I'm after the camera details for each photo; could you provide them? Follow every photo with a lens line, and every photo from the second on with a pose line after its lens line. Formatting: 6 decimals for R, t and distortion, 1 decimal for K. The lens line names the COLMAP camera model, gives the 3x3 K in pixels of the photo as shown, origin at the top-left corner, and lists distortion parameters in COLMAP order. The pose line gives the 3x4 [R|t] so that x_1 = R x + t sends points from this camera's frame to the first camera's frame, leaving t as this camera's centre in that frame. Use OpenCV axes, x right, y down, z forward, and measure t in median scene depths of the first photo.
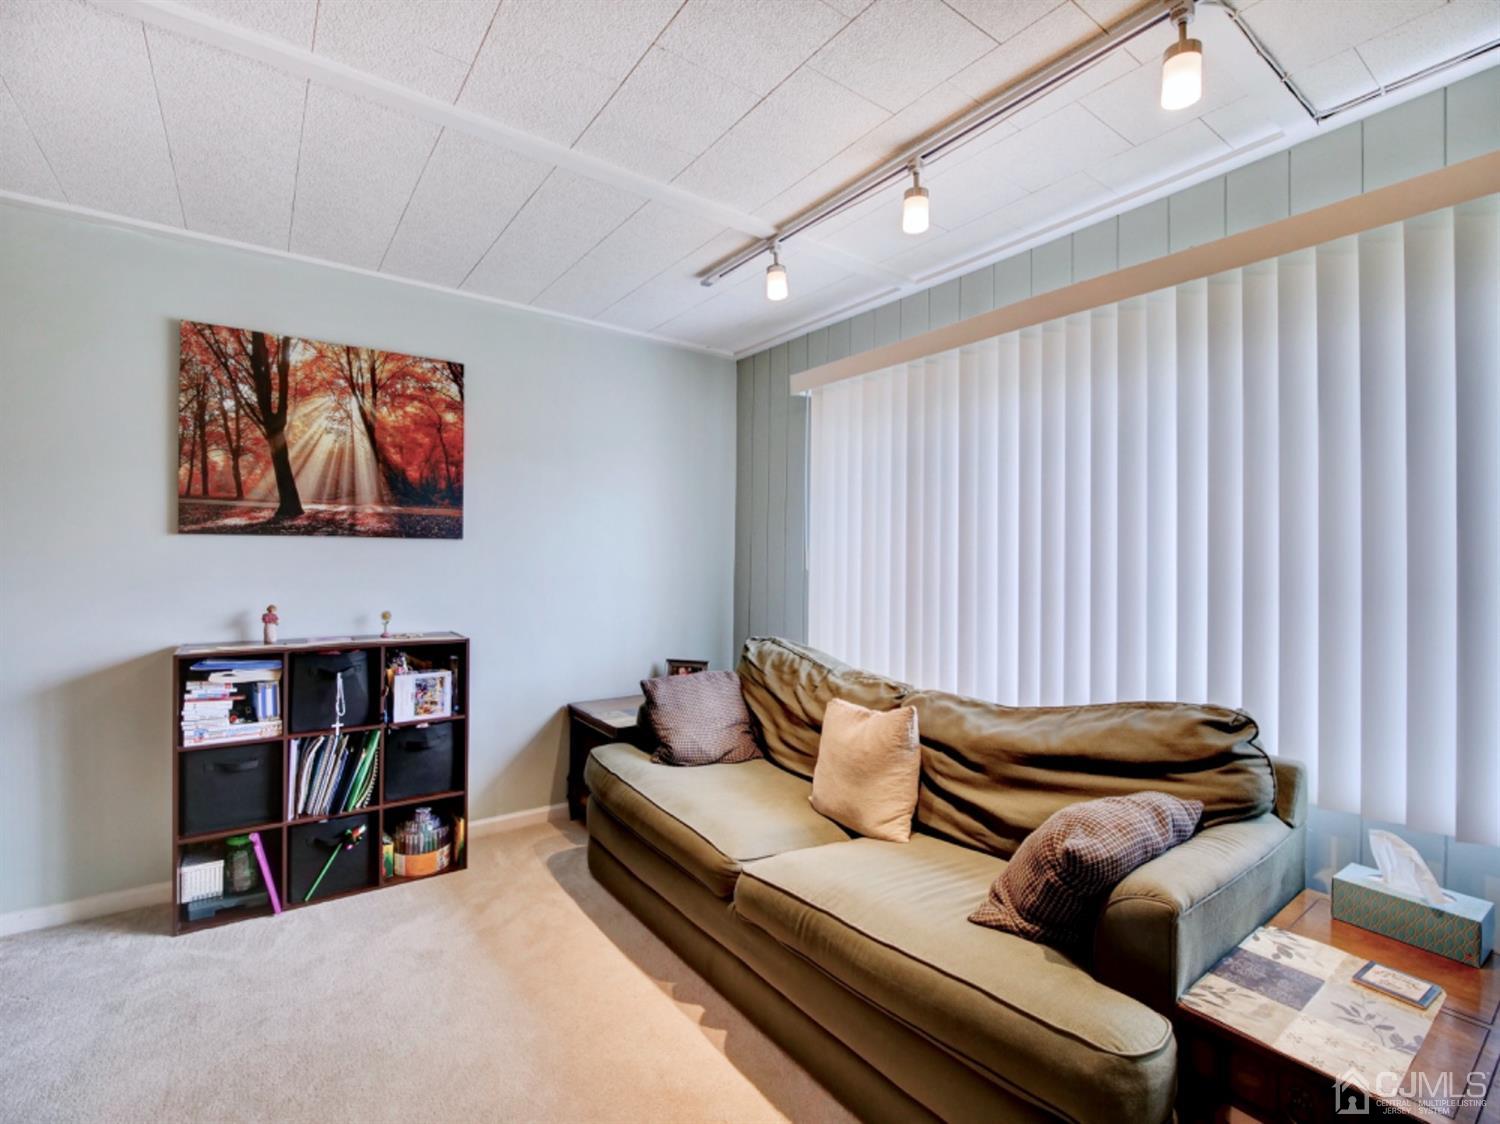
lens RADIAL K [[685.0, 0, 750.8], [0, 685.0, 550.7], [0, 0, 1]] dist [-0.018214, -0.000238]
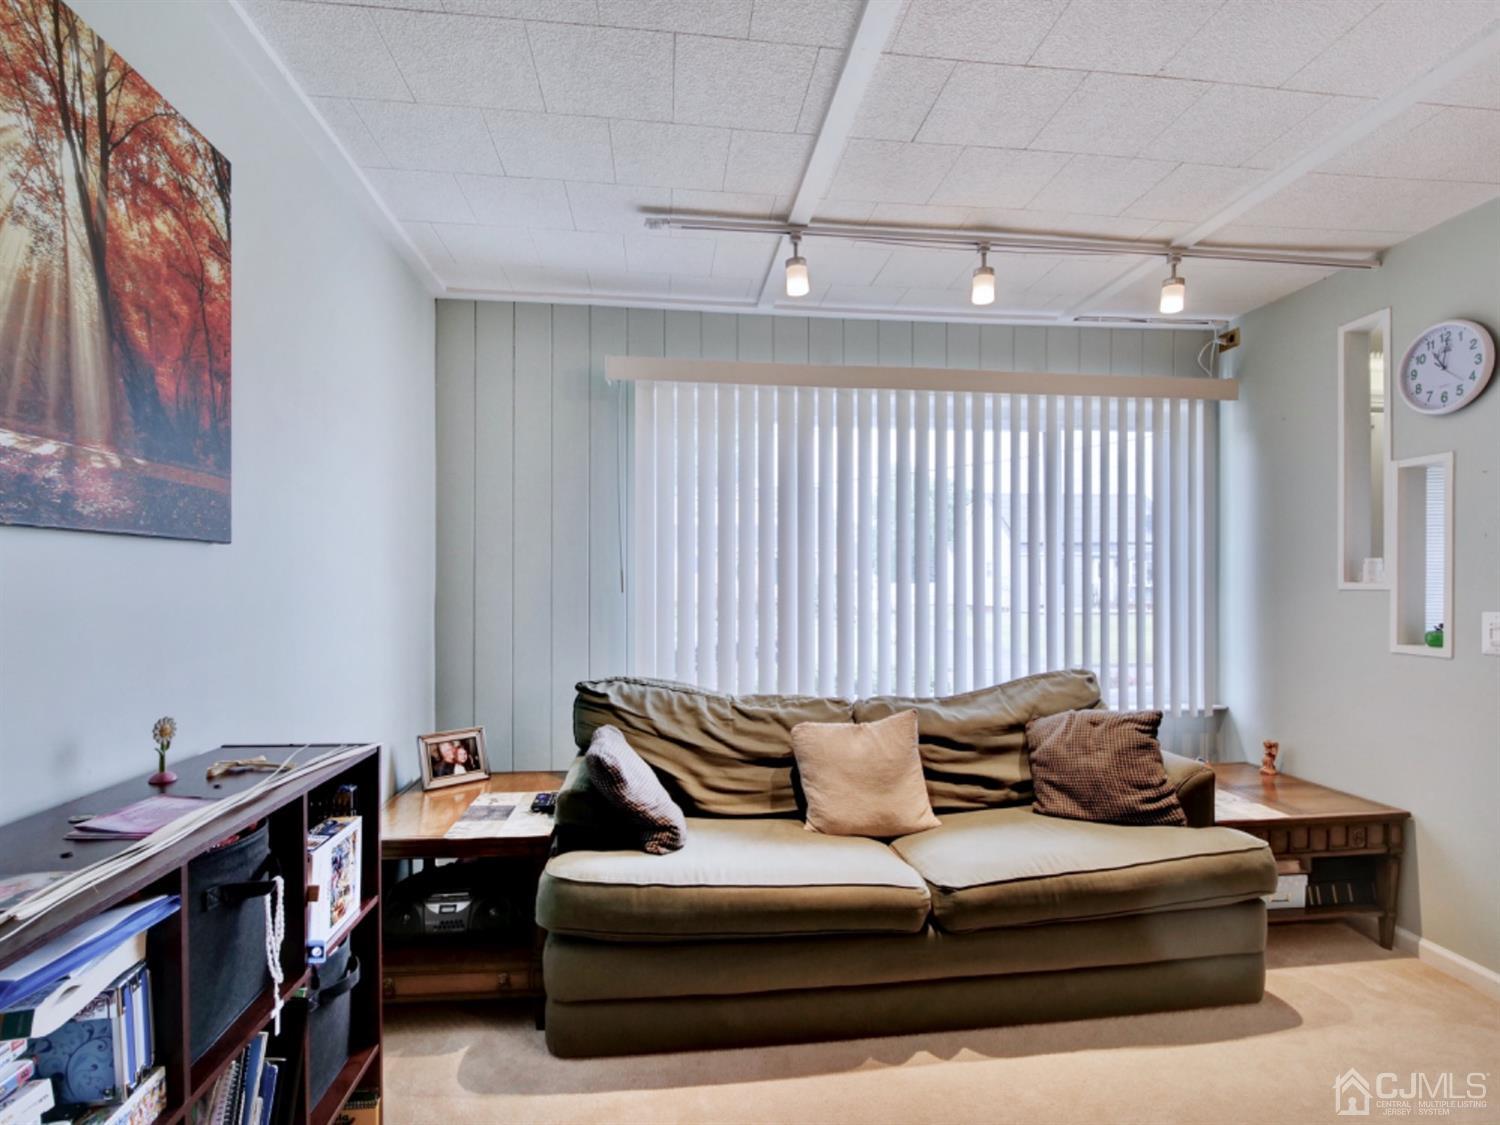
lens RADIAL K [[744.0, 0, 750.2], [0, 744.0, 582.3], [0, 0, 1]] dist [-0.011964, 0.000211]
pose [[0.492770, -0.011053, 0.870089, -0.736149], [-0.006190, 0.999849, 0.016207, -0.000940], [-0.870138, -0.013372, 0.492627, 0.480685]]
